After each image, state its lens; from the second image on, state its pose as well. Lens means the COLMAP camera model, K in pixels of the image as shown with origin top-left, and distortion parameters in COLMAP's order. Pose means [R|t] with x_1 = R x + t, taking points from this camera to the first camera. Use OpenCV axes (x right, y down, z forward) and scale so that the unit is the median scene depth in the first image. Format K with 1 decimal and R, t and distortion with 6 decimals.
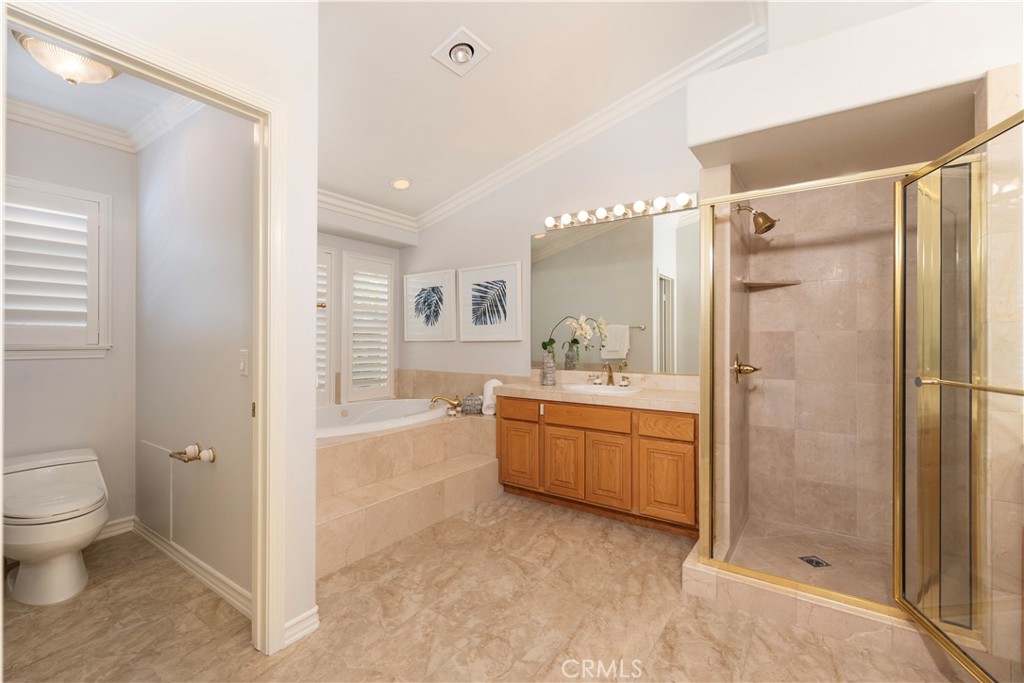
lens RADIAL K [[438.2, 0, 515.1], [0, 438.2, 344.5], [0, 0, 1]] dist [-0.001556, -0.000071]
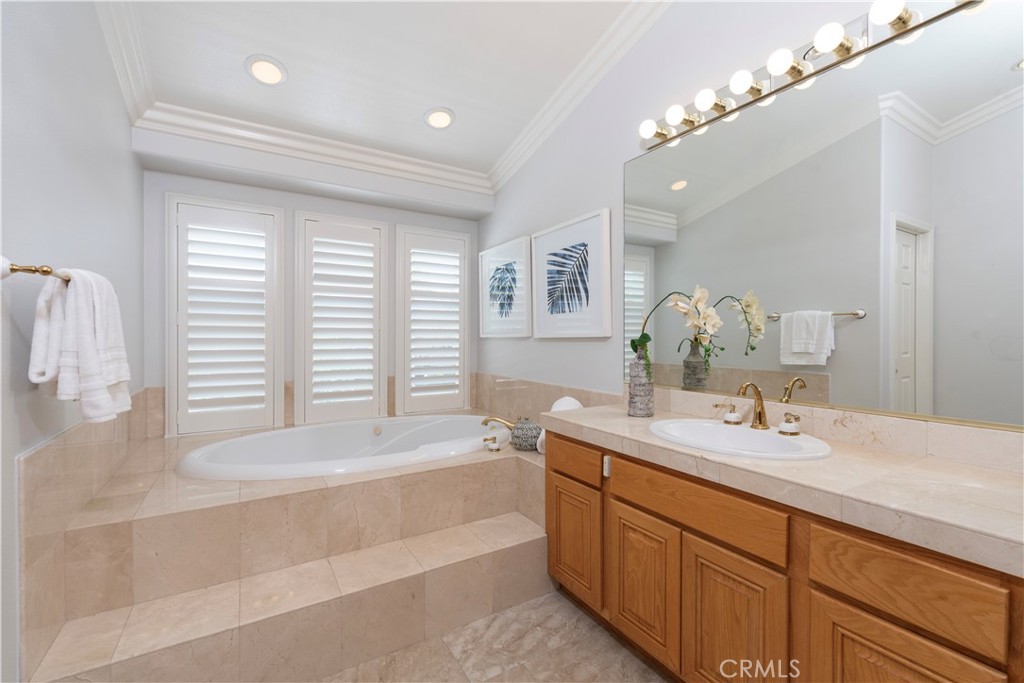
lens RADIAL K [[438.2, 0, 514.6], [0, 438.2, 340.6], [0, 0, 1]] dist [-0.001556, -0.000071]
pose [[0.916168, 0.002295, -0.400788, 0.135433], [-0.001716, 0.999997, 0.001805, -0.004375], [0.400791, -0.000966, 0.916169, 0.368562]]
